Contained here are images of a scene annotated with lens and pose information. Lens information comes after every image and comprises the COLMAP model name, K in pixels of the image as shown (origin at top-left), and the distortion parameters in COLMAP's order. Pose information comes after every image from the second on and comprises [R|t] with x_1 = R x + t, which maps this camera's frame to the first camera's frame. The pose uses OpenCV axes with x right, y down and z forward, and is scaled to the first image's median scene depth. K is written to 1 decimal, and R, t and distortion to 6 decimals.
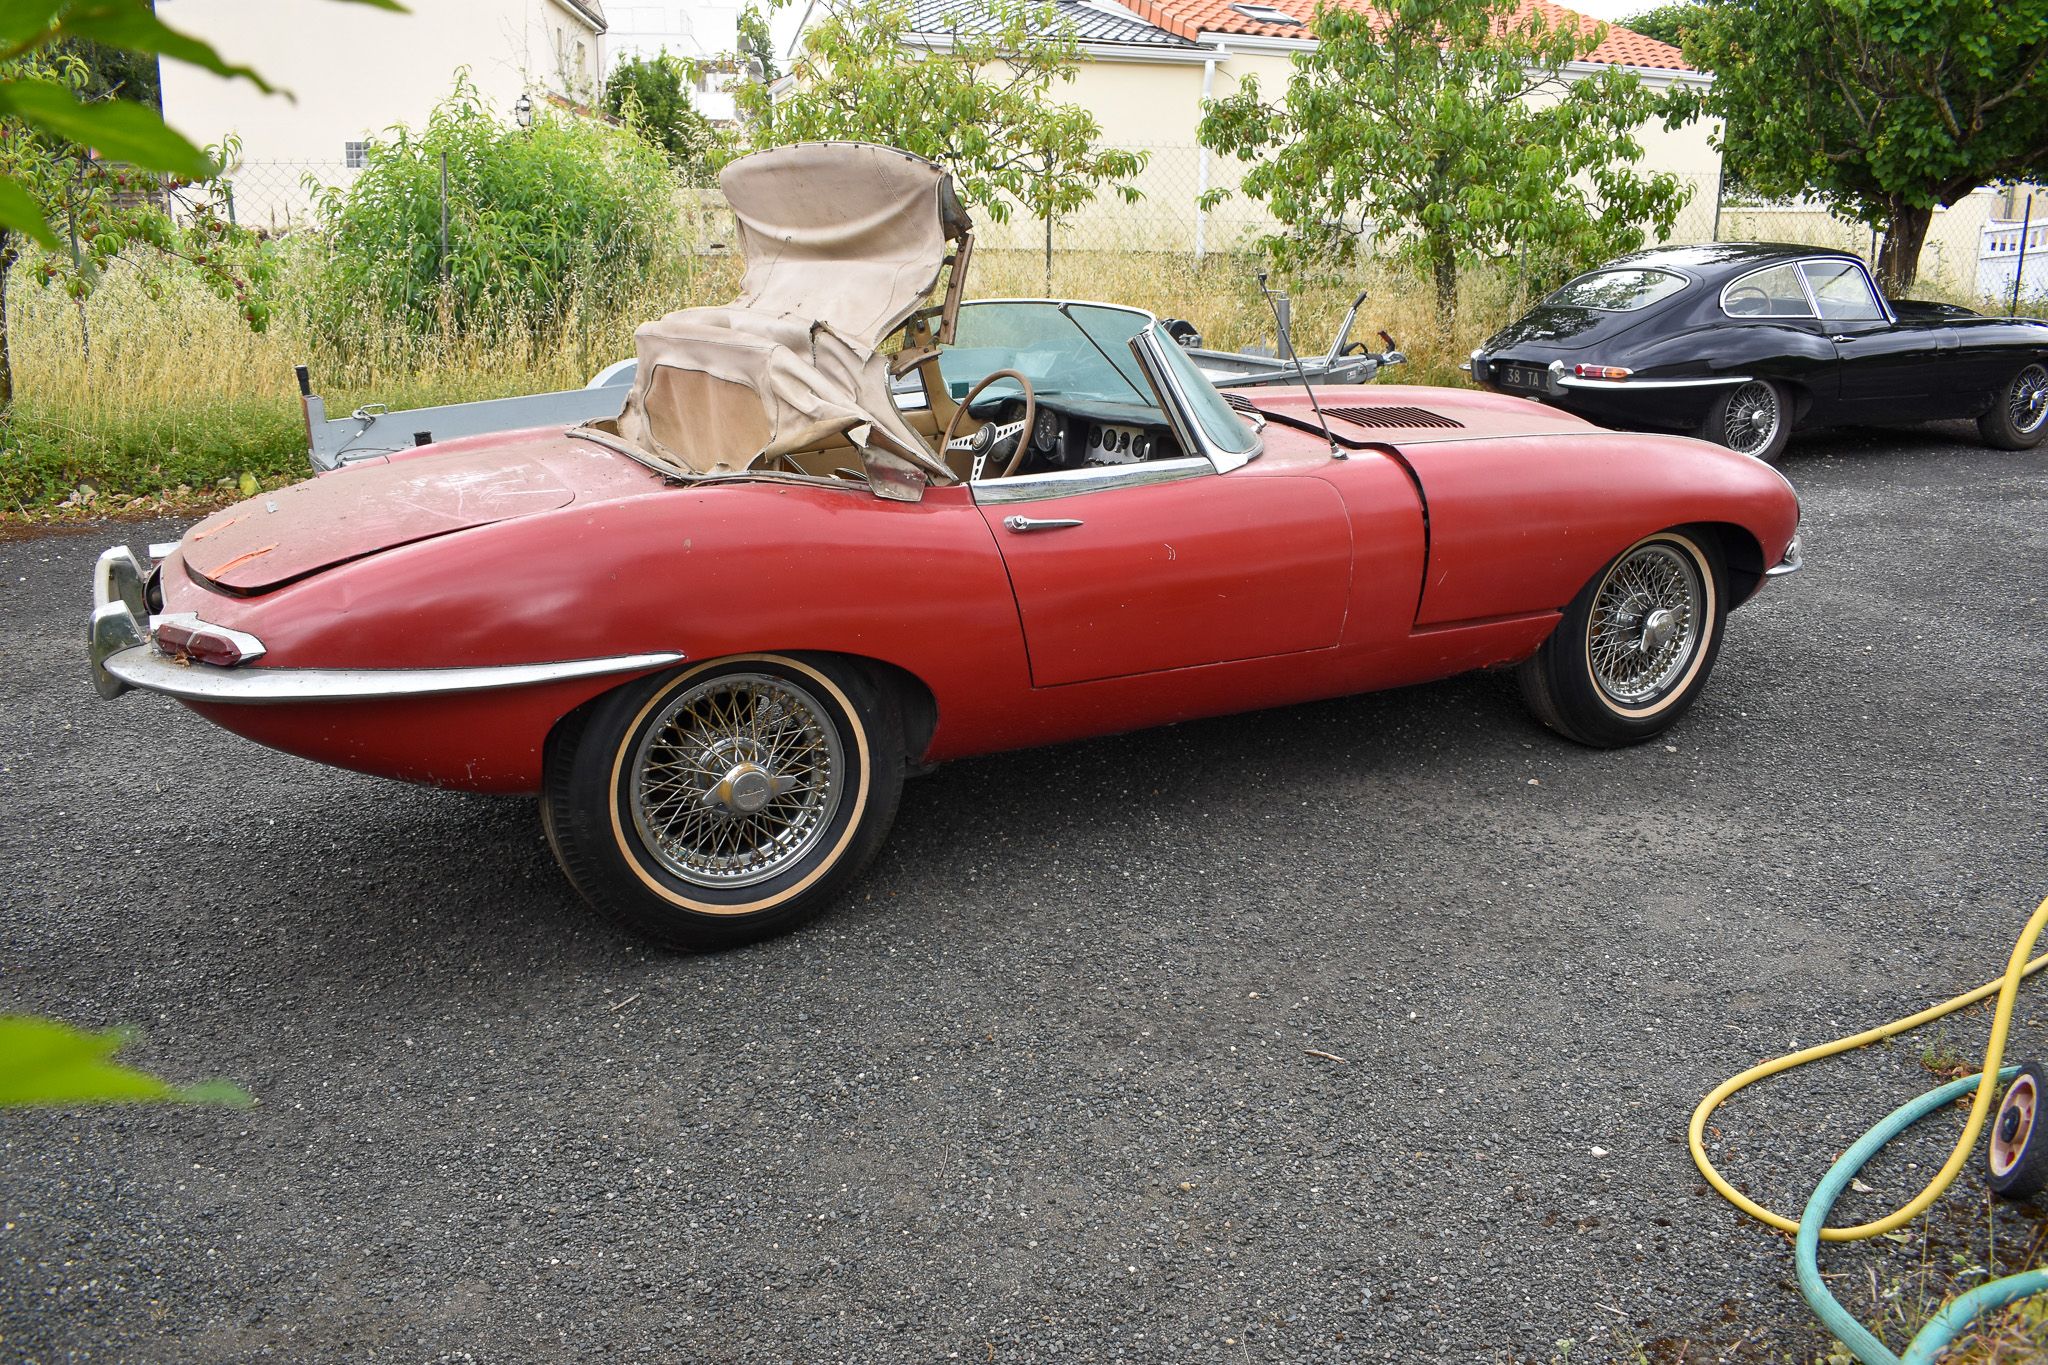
lens RADIAL K [[1583.7, 0, 1026.5], [0, 1583.7, 689.2], [0, 0, 1]] dist [-0.102986, 0.025020]
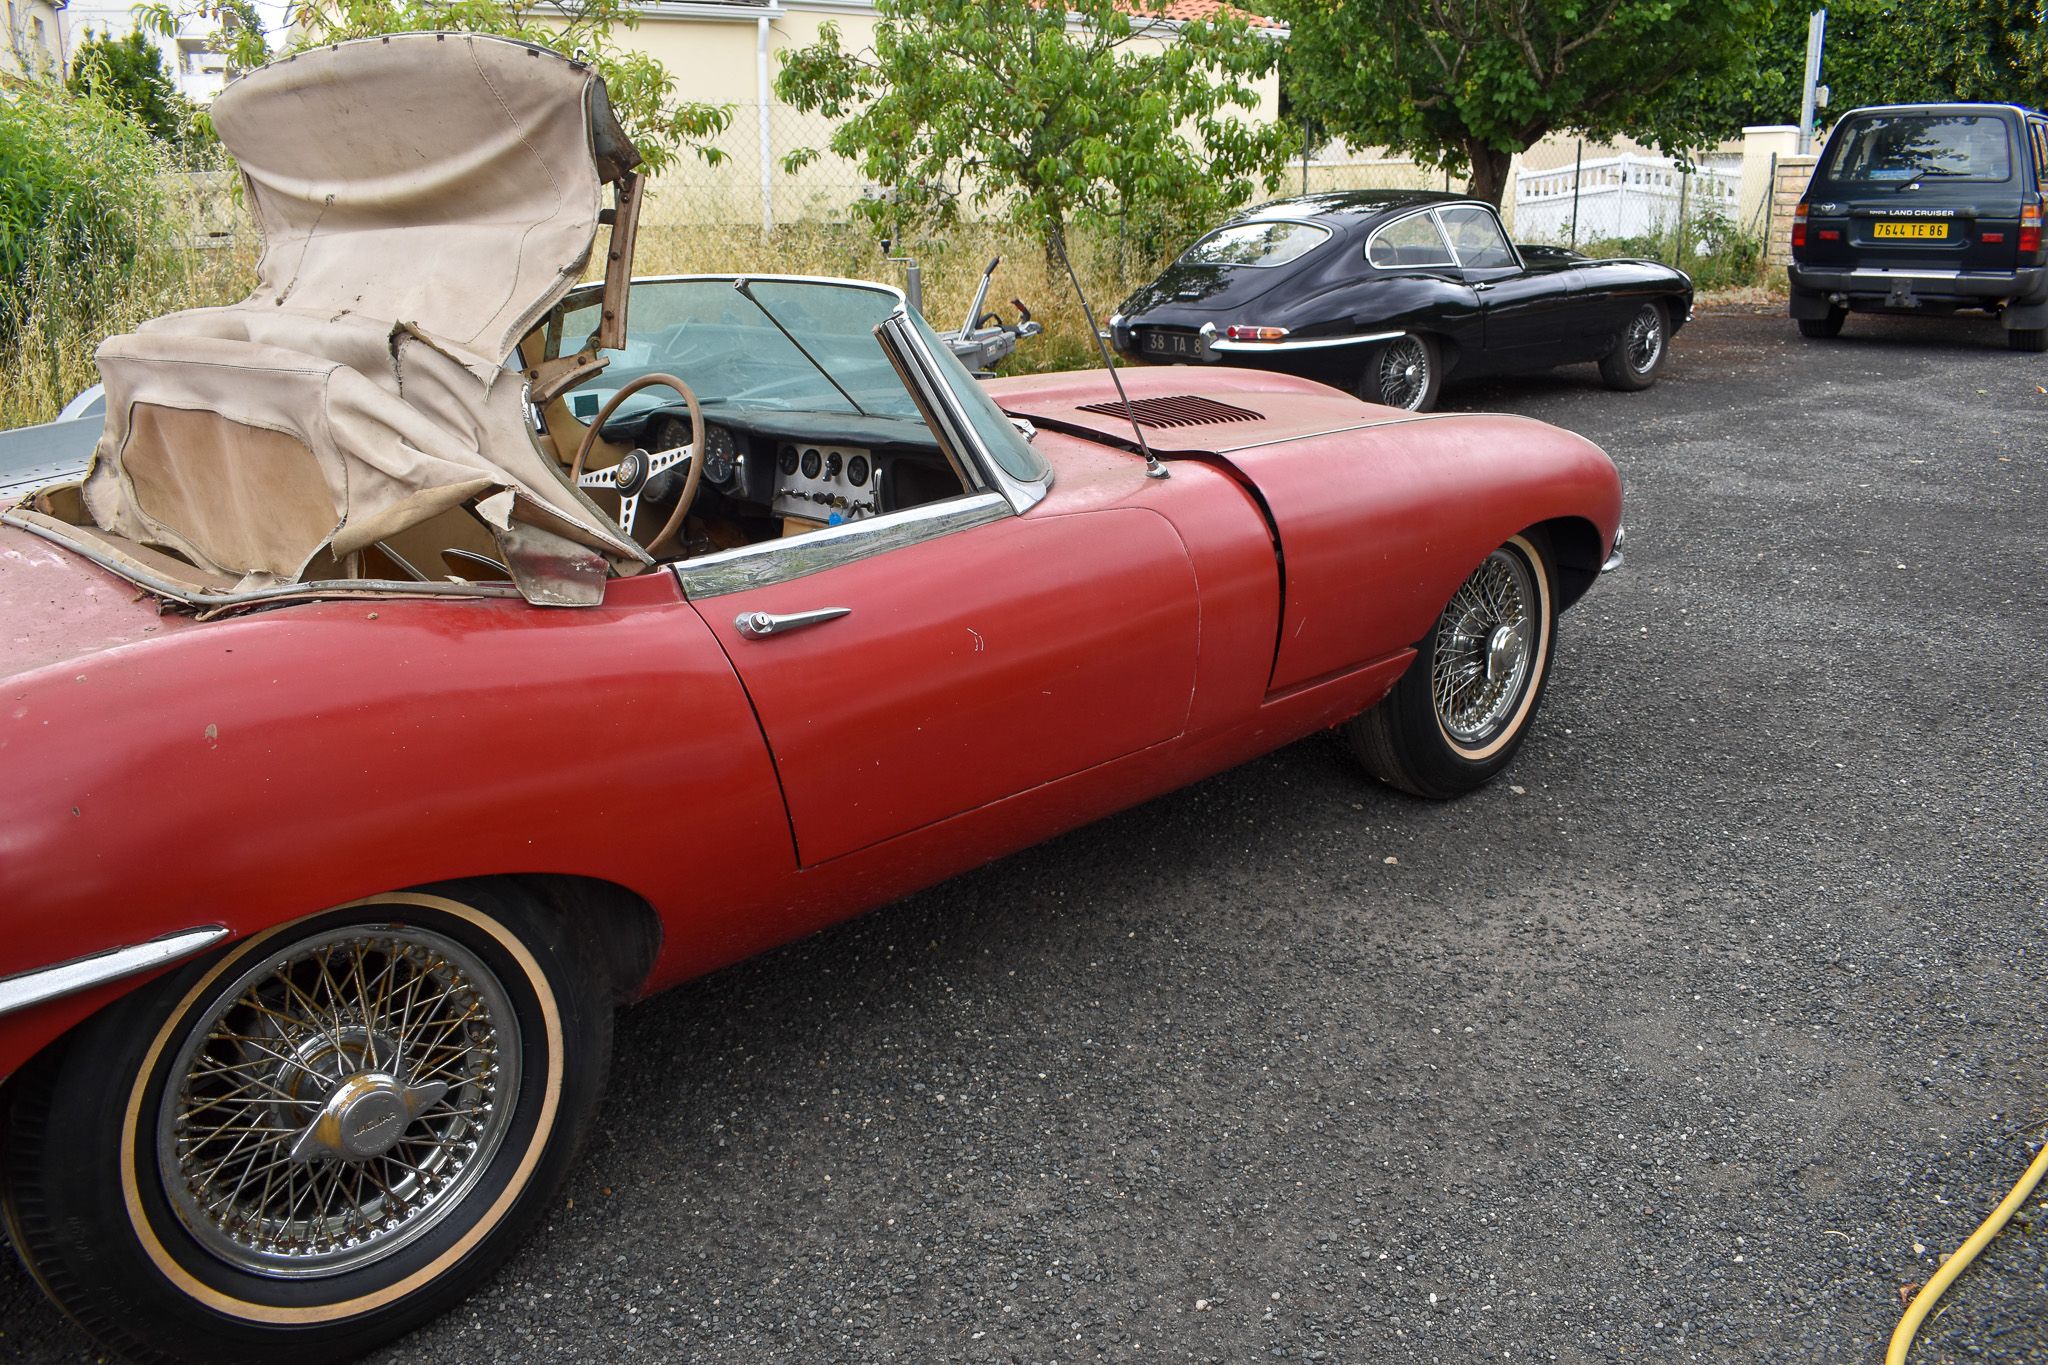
lens RADIAL K [[1583.7, 0, 1026.5], [0, 1583.7, 689.2], [0, 0, 1]] dist [-0.102986, 0.025020]
pose [[0.960531, -0.097940, 0.260360, -0.053036], [0.093804, 0.995189, 0.028296, -0.065679], [-0.261878, -0.002757, 0.965097, 0.268819]]
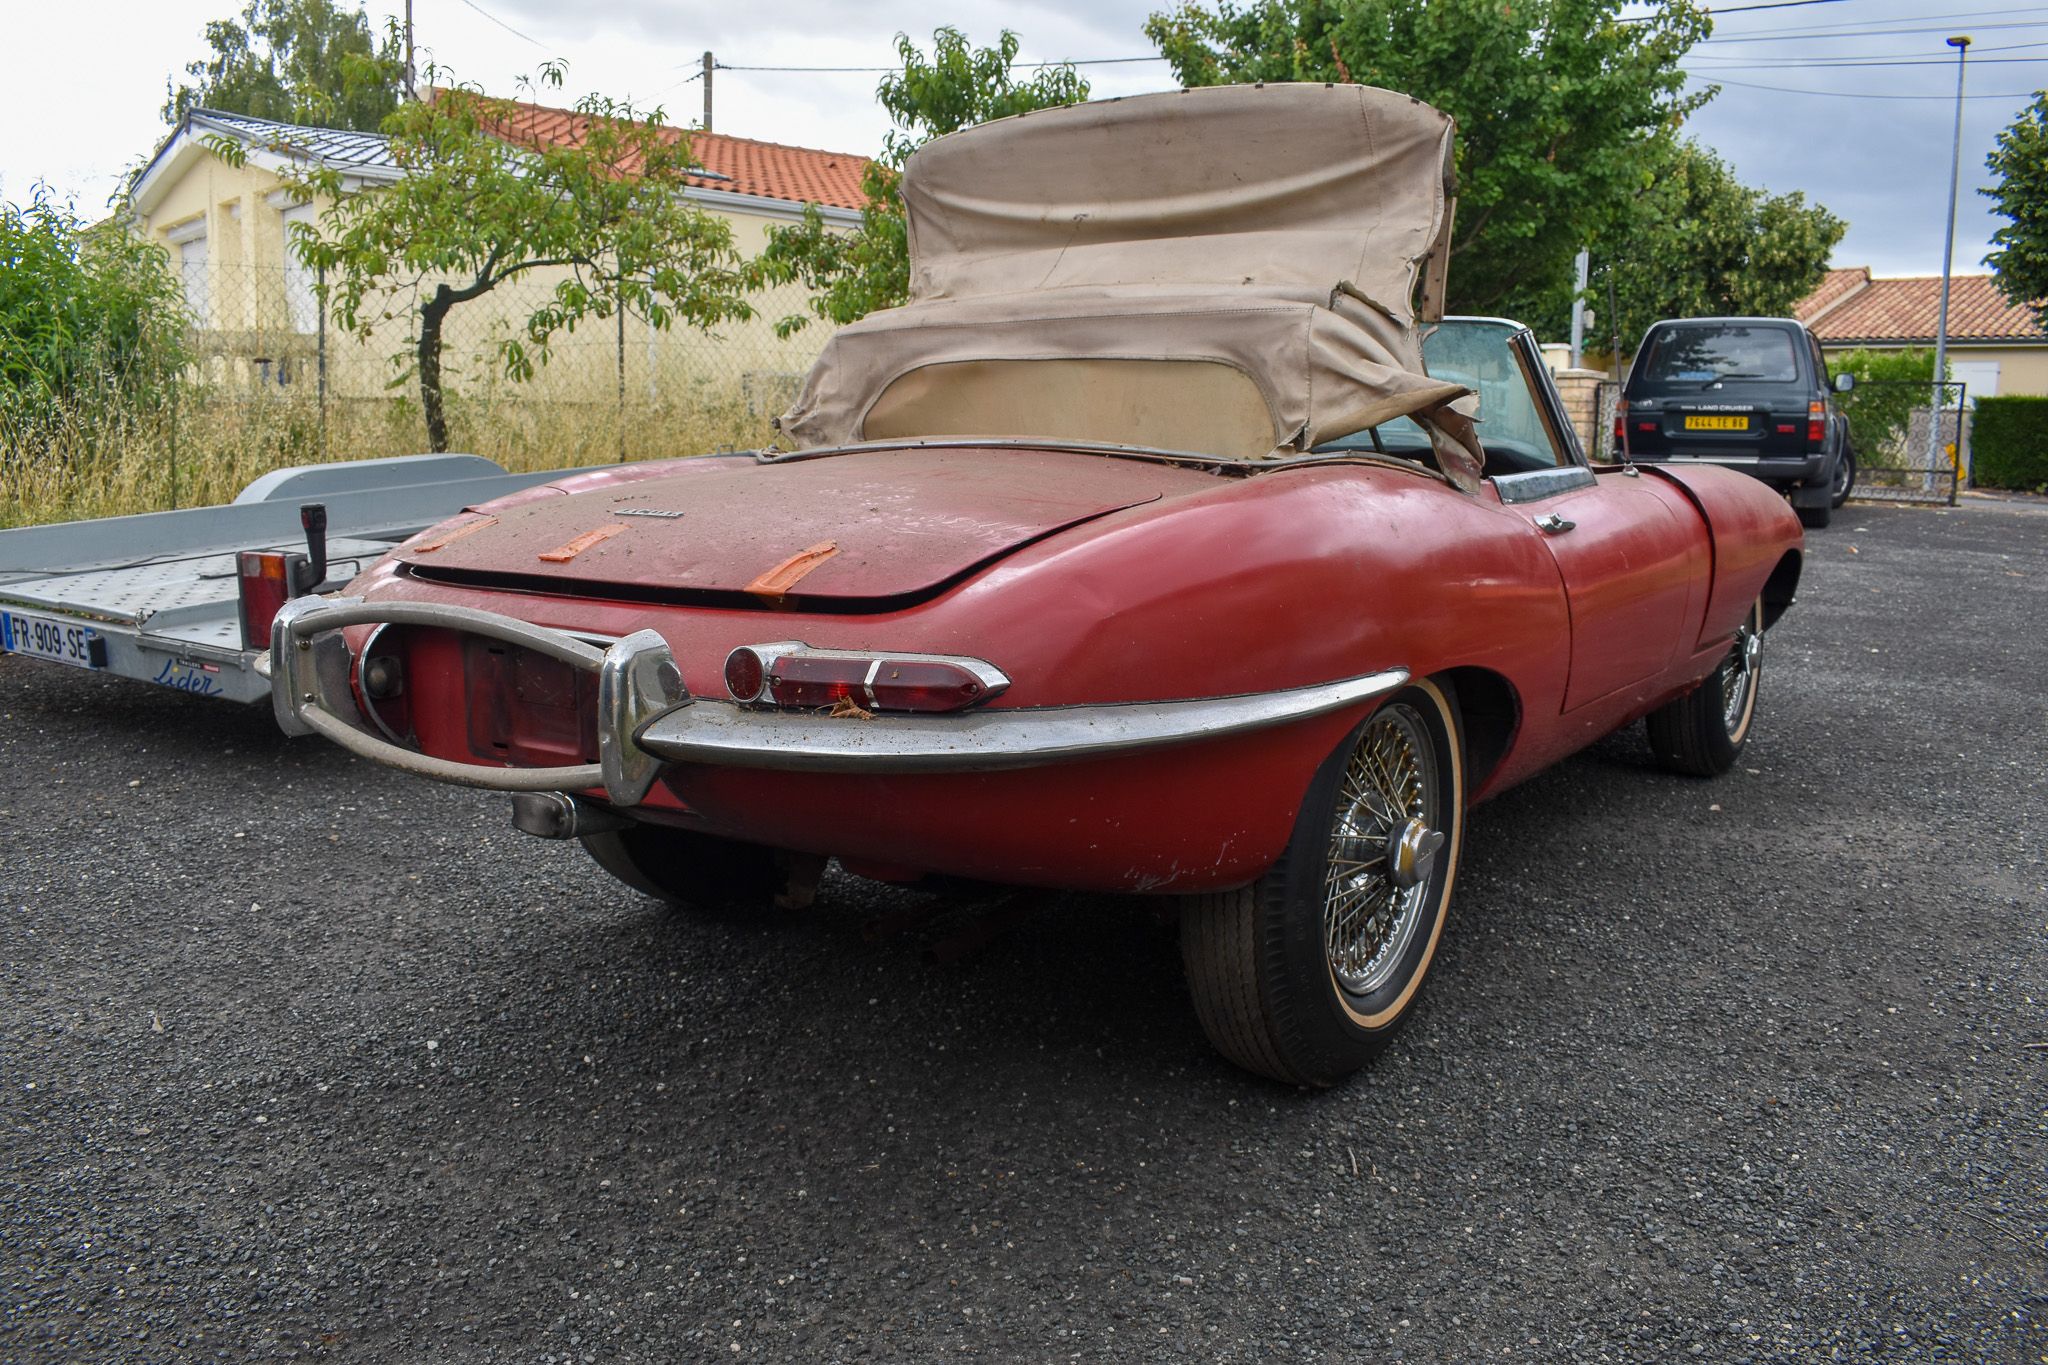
lens RADIAL K [[1583.7, 0, 1026.5], [0, 1583.7, 689.2], [0, 0, 1]] dist [-0.102986, 0.025020]
pose [[0.898991, -0.061730, 0.433594, -0.487167], [0.110882, 0.989843, -0.088975, 0.022856], [-0.423698, 0.128066, 0.896705, 0.276260]]
